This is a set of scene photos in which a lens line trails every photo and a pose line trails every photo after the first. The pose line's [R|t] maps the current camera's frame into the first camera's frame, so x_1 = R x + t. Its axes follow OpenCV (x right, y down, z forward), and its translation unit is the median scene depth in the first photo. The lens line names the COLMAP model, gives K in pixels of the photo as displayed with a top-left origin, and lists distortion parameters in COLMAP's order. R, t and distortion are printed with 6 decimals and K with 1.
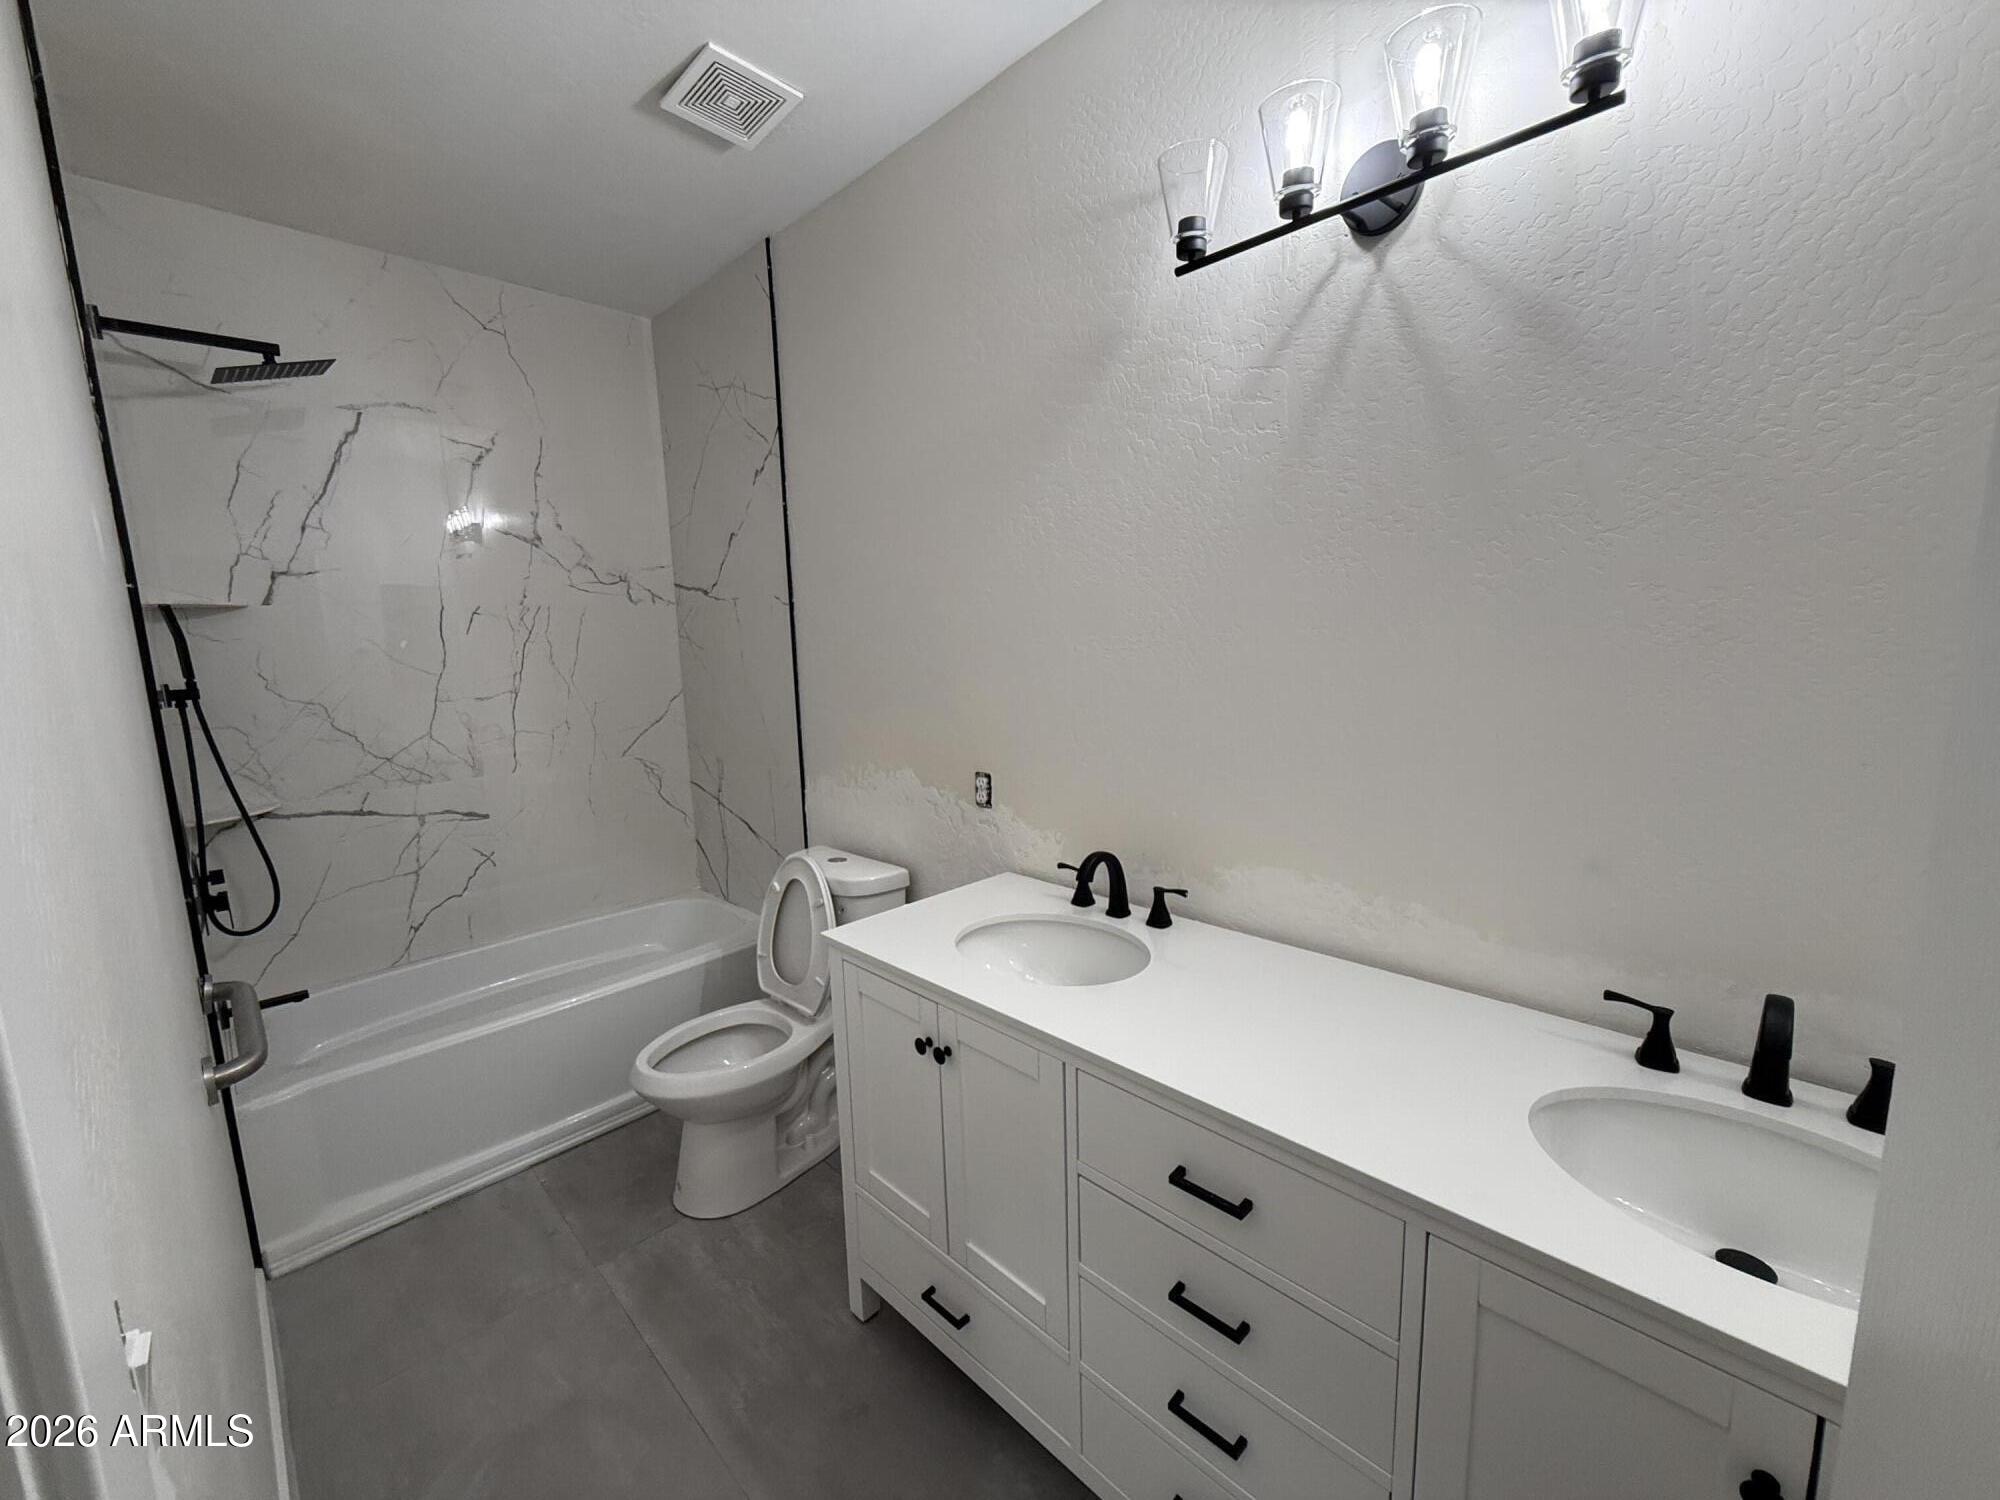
lens RADIAL K [[795.5, 0, 1006.0], [0, 795.5, 752.3], [0, 0, 1]] dist [-0.001414, 0.000180]
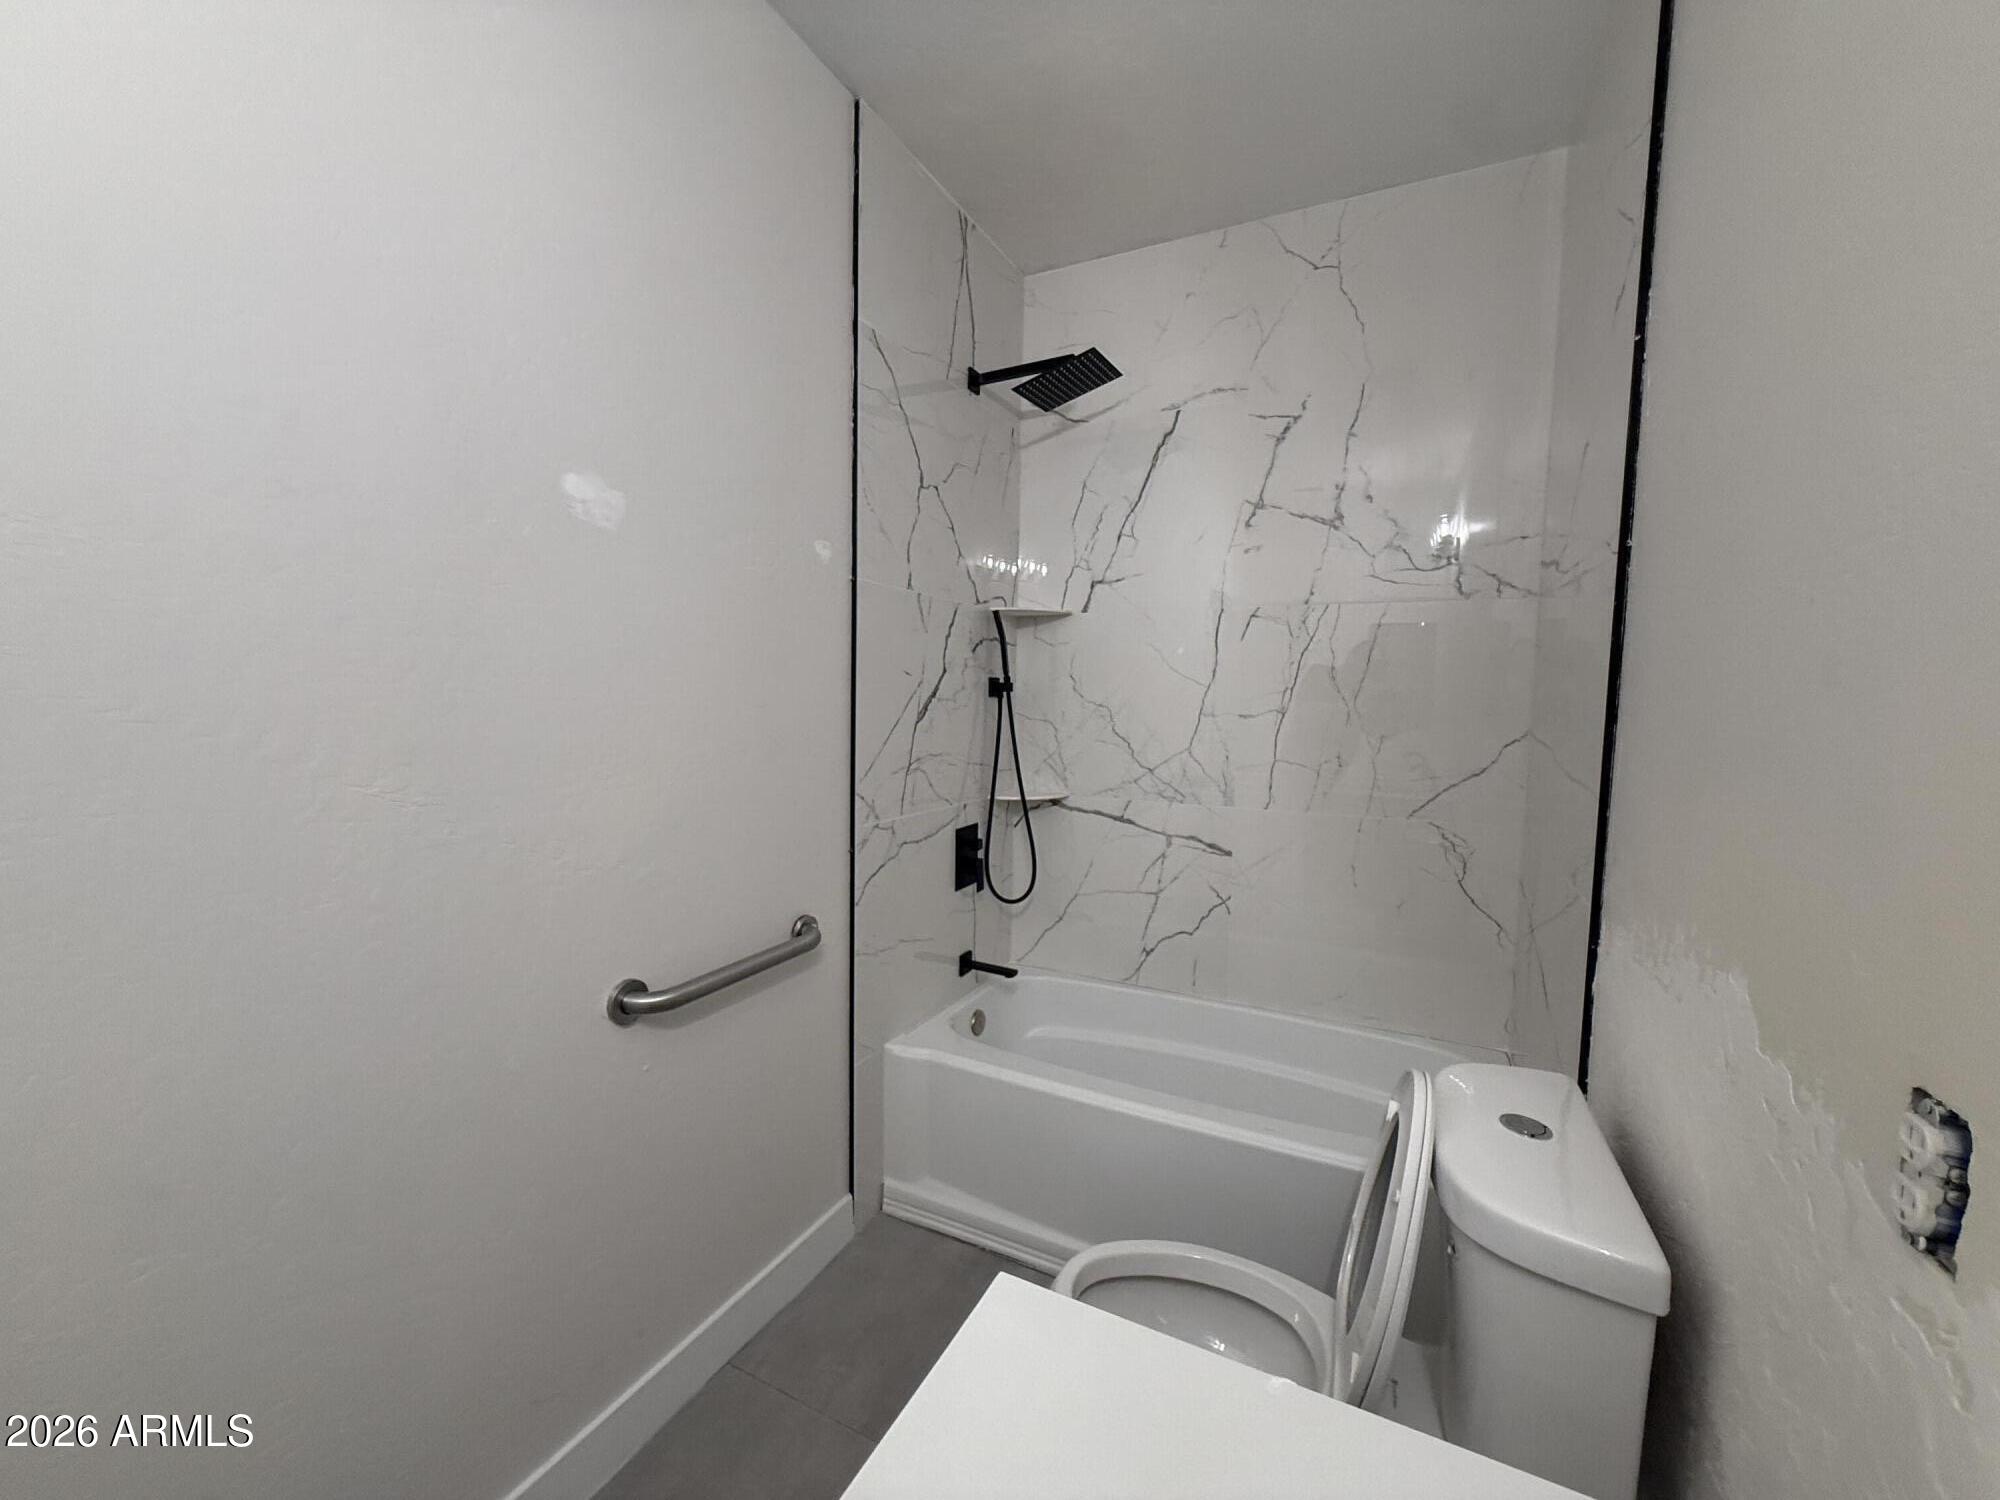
lens RADIAL K [[795.5, 0, 1006.0], [0, 795.5, 752.3], [0, 0, 1]] dist [-0.001414, 0.000180]
pose [[0.307860, 0.100465, -0.946113, 0.071146], [-0.170178, 0.984188, 0.049133, -0.028855], [0.936089, 0.145881, 0.320089, 0.515411]]
